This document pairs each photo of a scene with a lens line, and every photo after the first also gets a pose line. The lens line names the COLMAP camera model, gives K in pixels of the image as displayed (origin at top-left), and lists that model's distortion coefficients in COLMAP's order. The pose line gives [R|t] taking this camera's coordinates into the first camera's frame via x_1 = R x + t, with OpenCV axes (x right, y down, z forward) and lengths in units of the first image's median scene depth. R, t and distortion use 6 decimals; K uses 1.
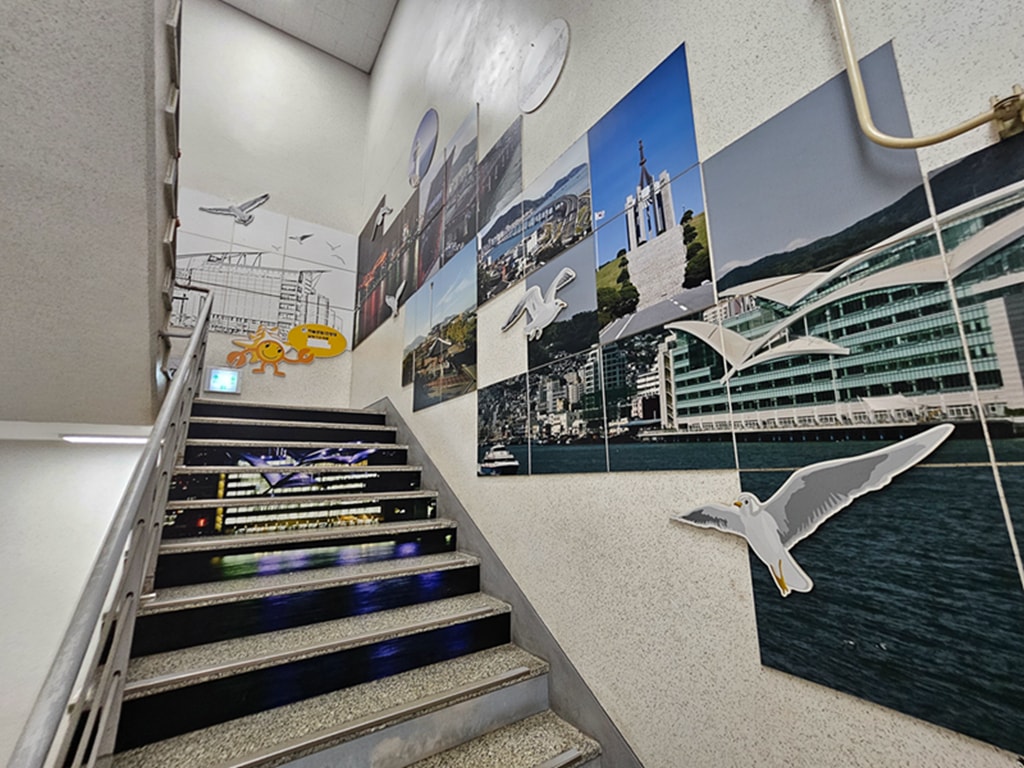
lens RADIAL K [[422.4, 0, 510.4], [0, 422.4, 382.3], [0, 0, 1]] dist [-0.001353, -0.000116]
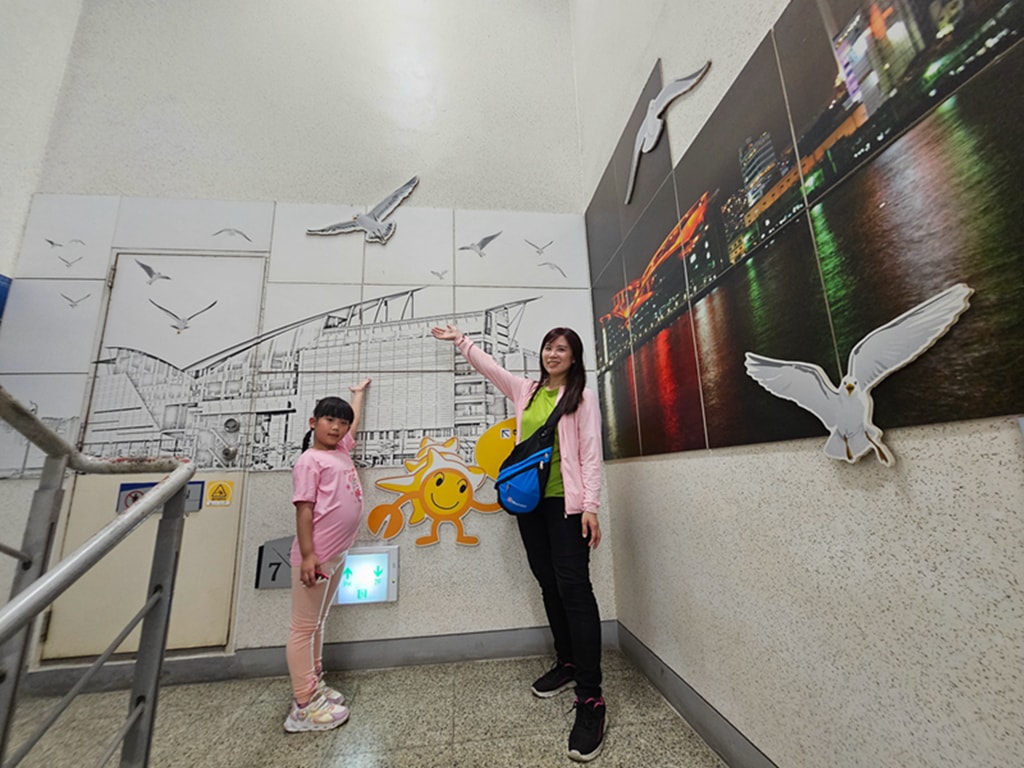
lens RADIAL K [[422.4, 0, 510.4], [0, 422.4, 382.3], [0, 0, 1]] dist [-0.001353, -0.000116]
pose [[0.882917, -0.108313, -0.456866, -0.272164], [0.109255, 0.993713, -0.024447, -0.174858], [0.456641, -0.028330, 0.889200, 0.608941]]
